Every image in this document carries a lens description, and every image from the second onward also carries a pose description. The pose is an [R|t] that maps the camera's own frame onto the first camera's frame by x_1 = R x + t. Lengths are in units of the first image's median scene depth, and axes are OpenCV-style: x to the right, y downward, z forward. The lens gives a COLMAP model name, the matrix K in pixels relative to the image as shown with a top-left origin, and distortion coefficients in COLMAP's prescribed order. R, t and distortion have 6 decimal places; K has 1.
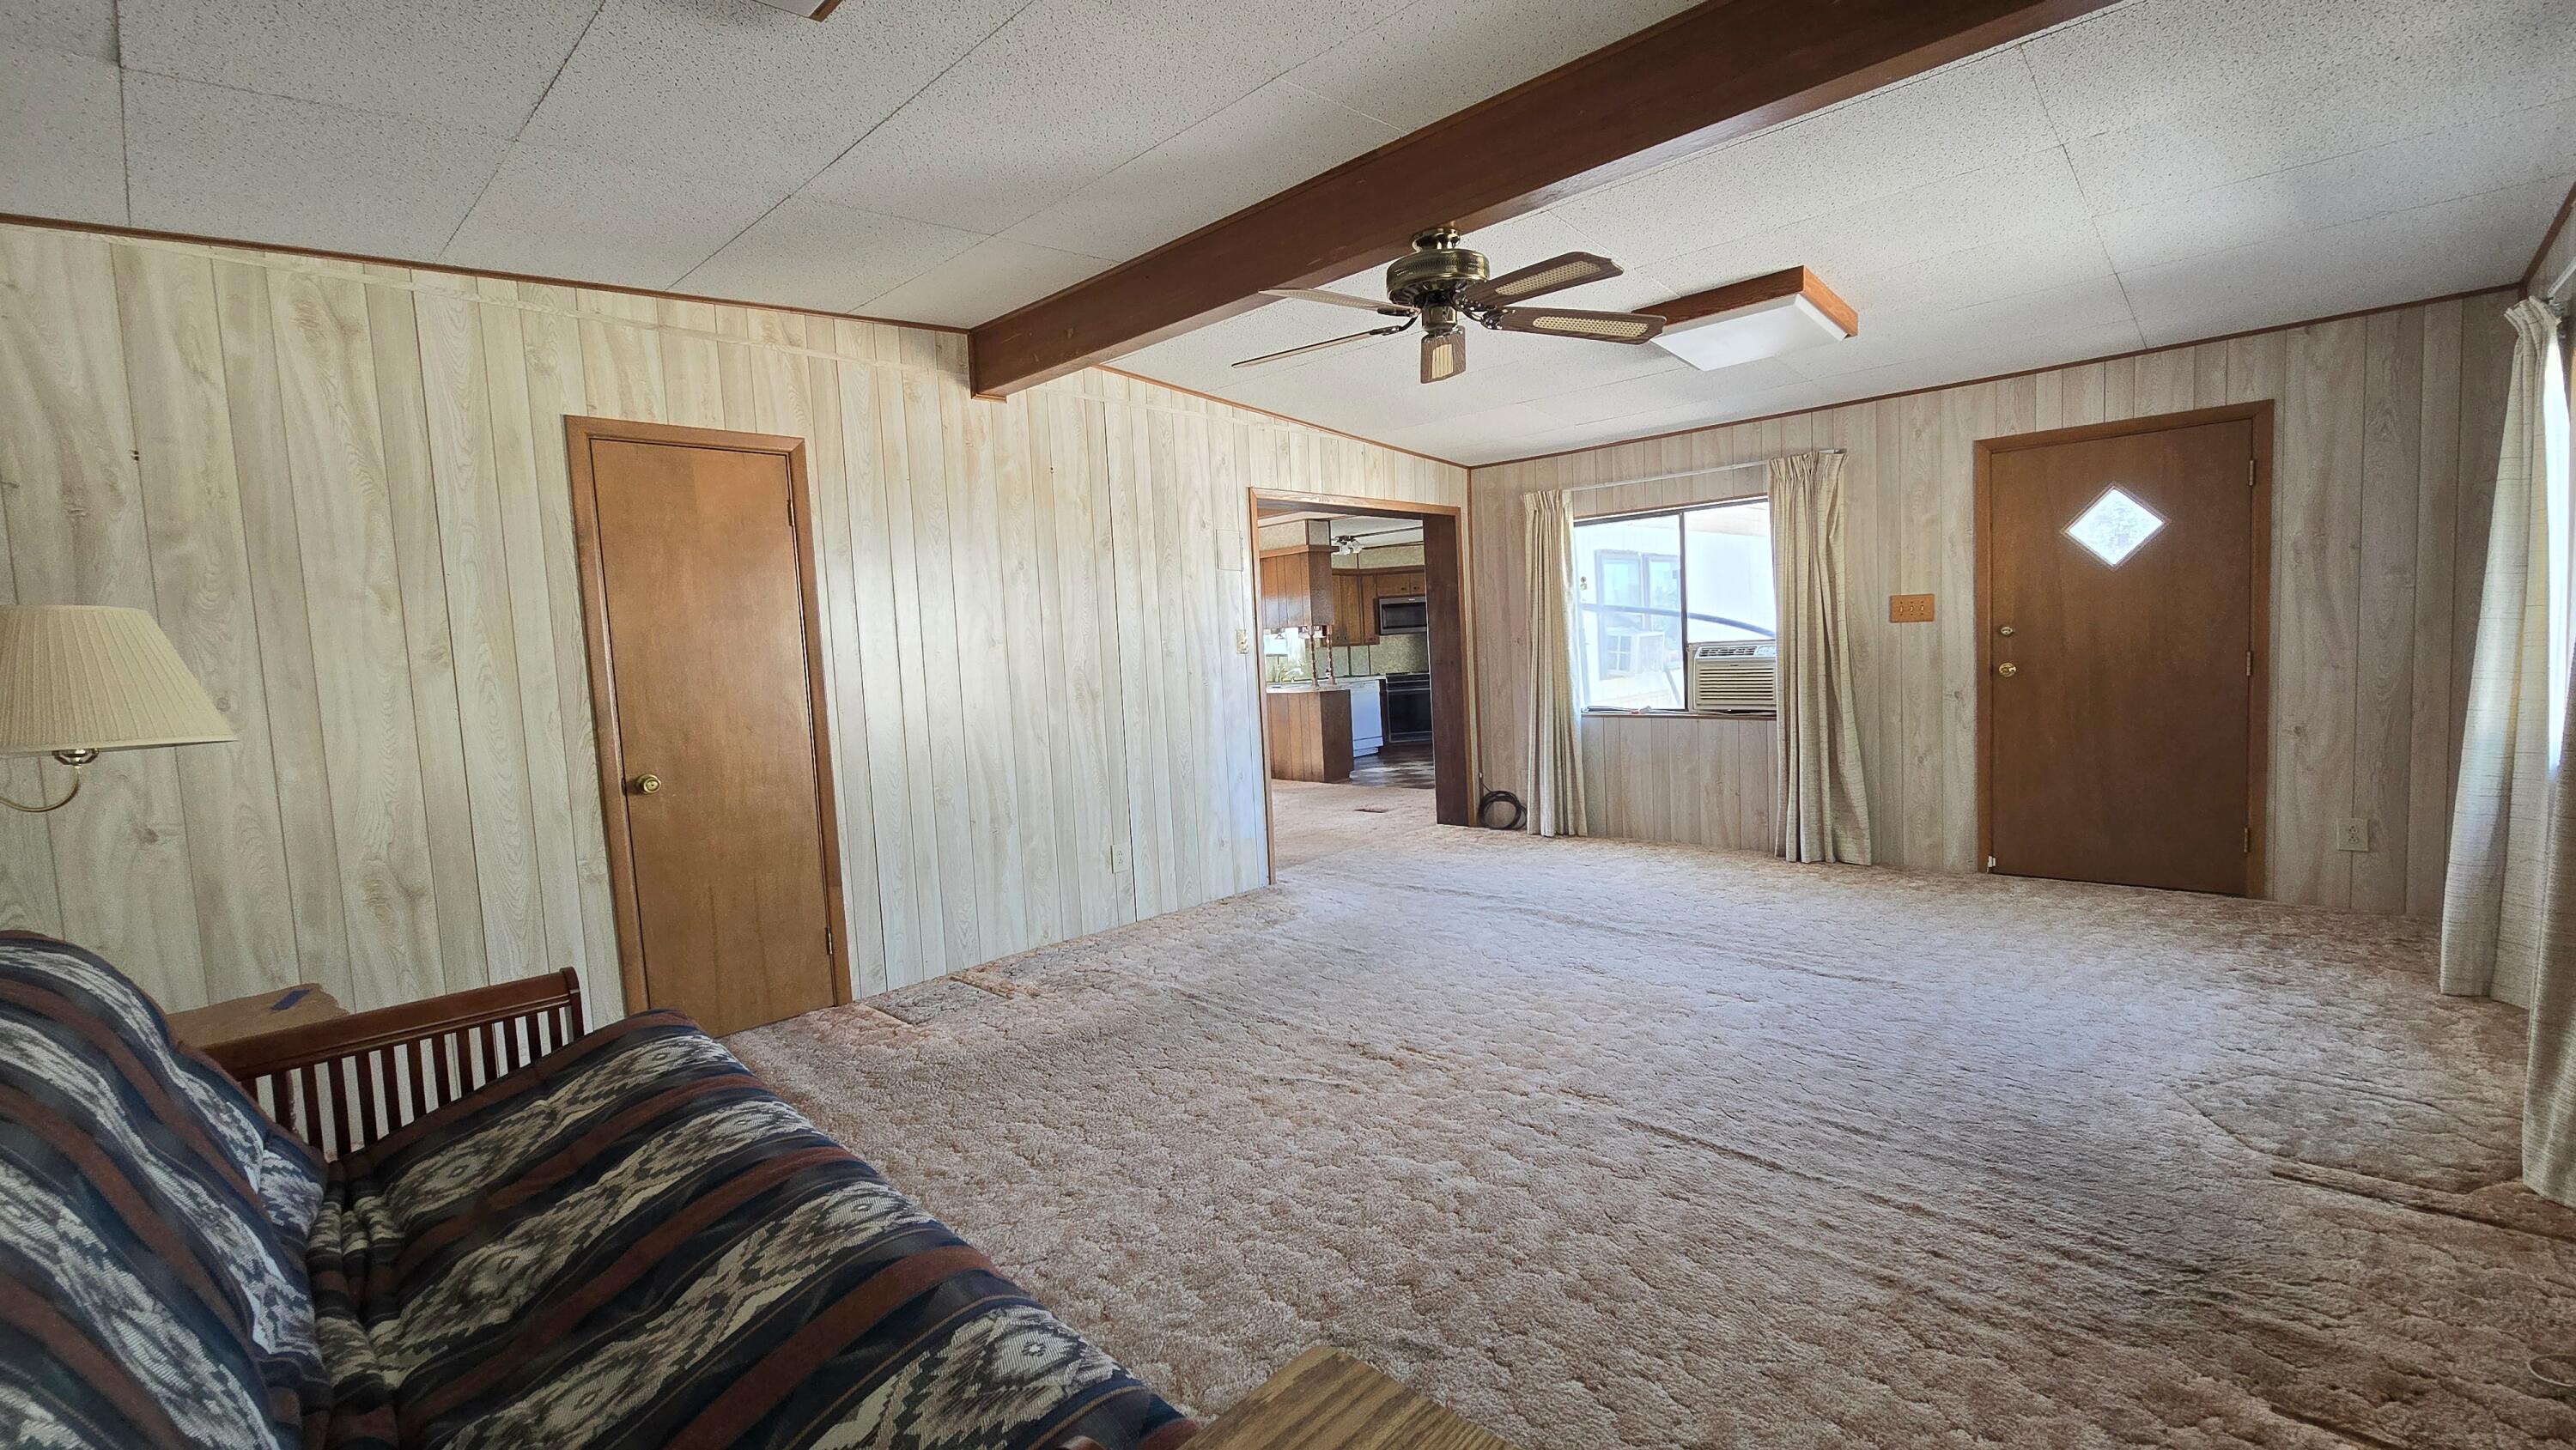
lens RADIAL K [[1064.0, 0, 1299.7], [0, 1064.0, 721.6], [0, 0, 1]] dist [0.002565, -0.000248]
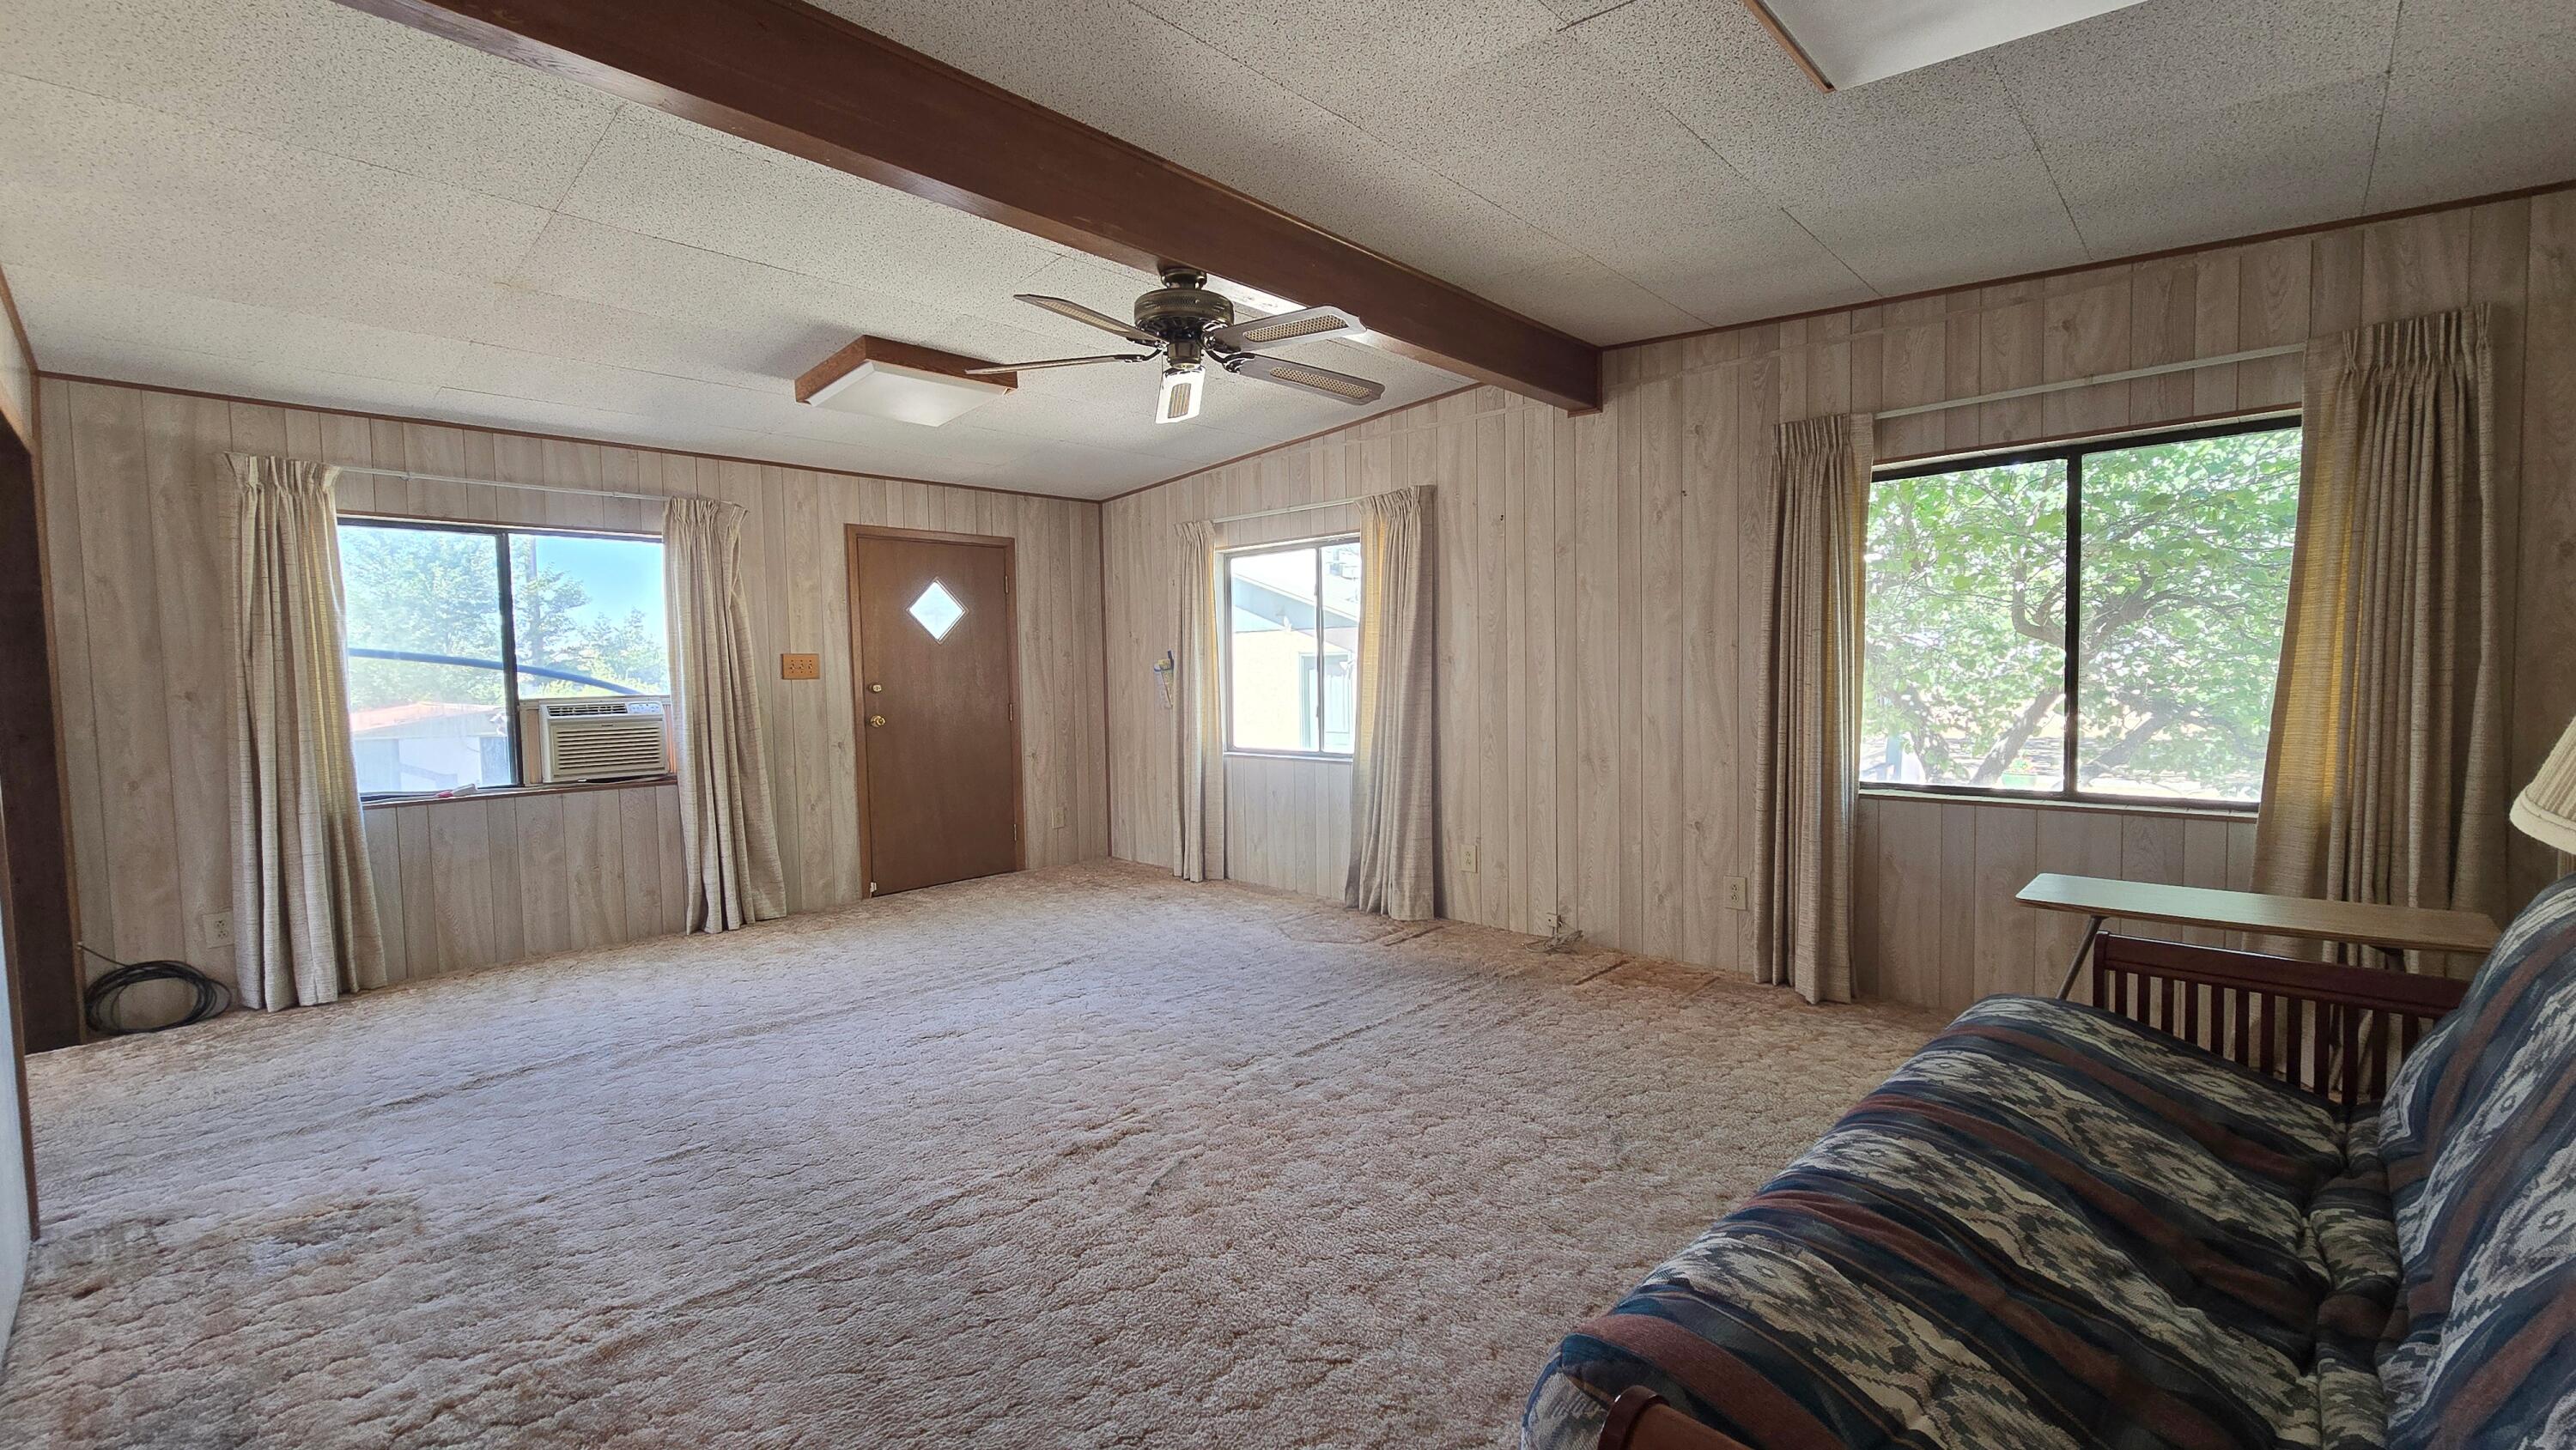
lens RADIAL K [[1064.0, 0, 1299.7], [0, 1064.0, 721.6], [0, 0, 1]] dist [0.002565, -0.000248]
pose [[0.004187, -0.006607, 0.999969, -0.585542], [0.092789, 0.995667, 0.006190, -0.013622], [-0.995677, 0.092760, 0.004782, 0.596154]]
